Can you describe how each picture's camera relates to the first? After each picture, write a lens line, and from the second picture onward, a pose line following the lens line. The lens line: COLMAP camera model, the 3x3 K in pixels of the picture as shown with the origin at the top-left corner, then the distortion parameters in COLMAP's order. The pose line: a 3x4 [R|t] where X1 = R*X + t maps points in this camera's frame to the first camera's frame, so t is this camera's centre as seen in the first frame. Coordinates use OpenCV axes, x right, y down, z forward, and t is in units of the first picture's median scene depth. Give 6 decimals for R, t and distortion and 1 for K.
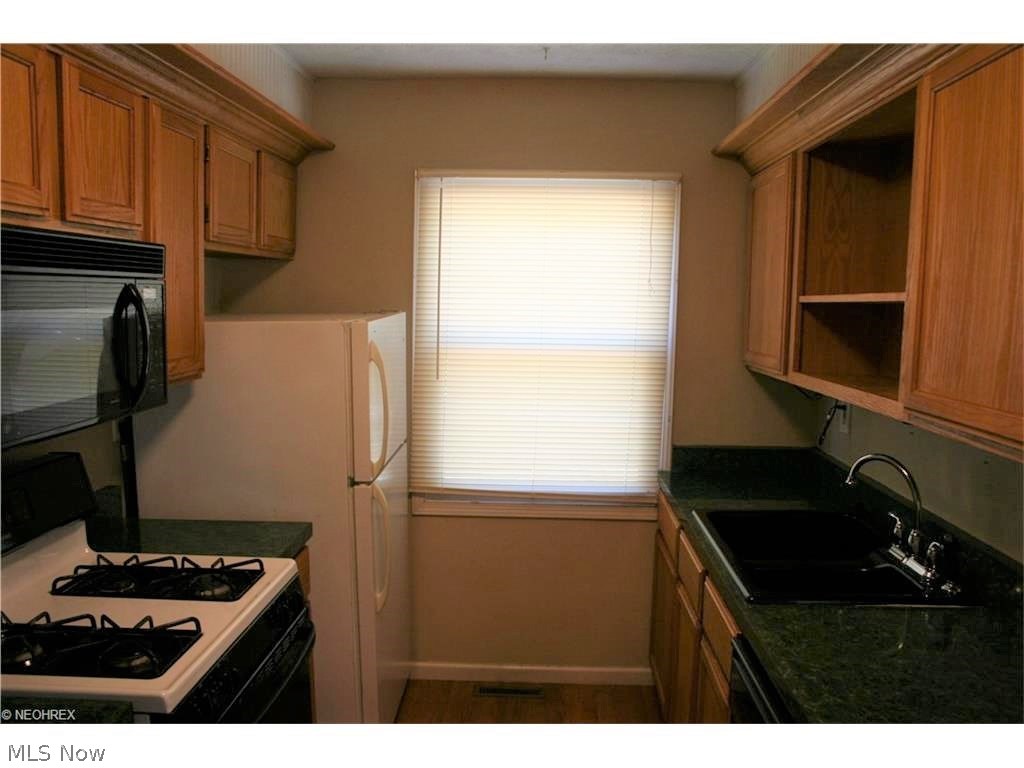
lens RADIAL K [[884.0, 0, 512.0], [0, 884.0, 384.0], [0, 0, 1]] dist [-0.151354, 0.142680]
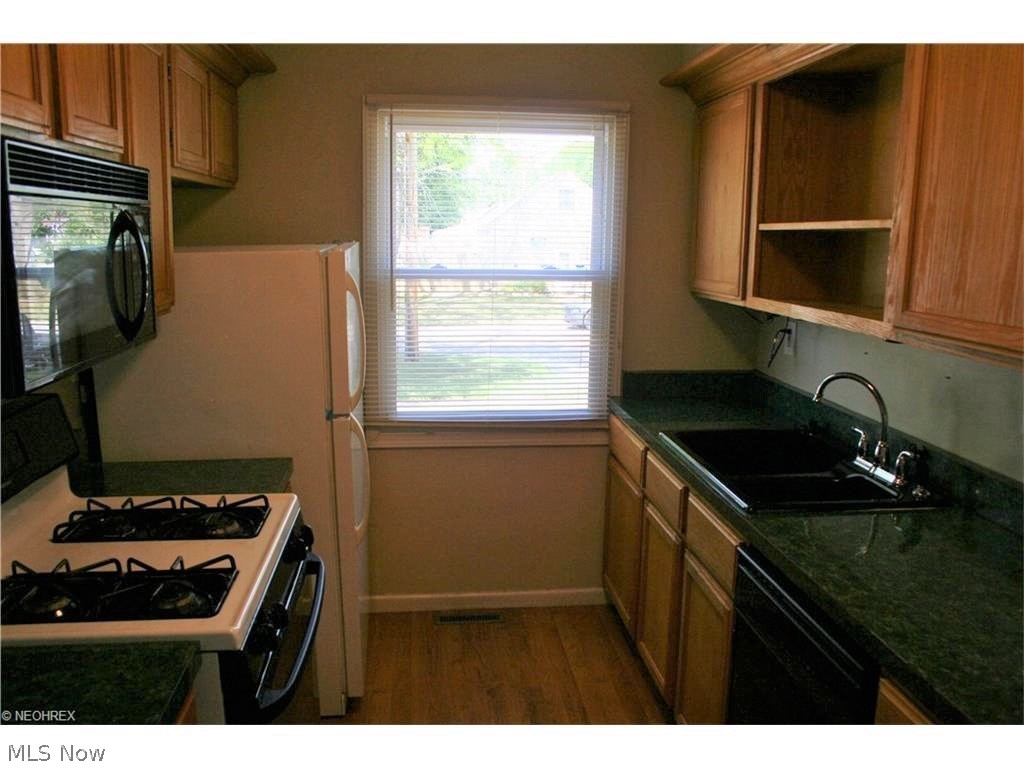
lens RADIAL K [[896.5, 0, 512.0], [0, 896.5, 384.0], [0, 0, 1]] dist [-0.168342, 0.237672]
pose [[0.988380, -0.028533, 0.149302, -0.159698], [0.017523, 0.997064, 0.074545, 0.007660], [-0.150990, -0.071063, 0.985978, -0.013217]]
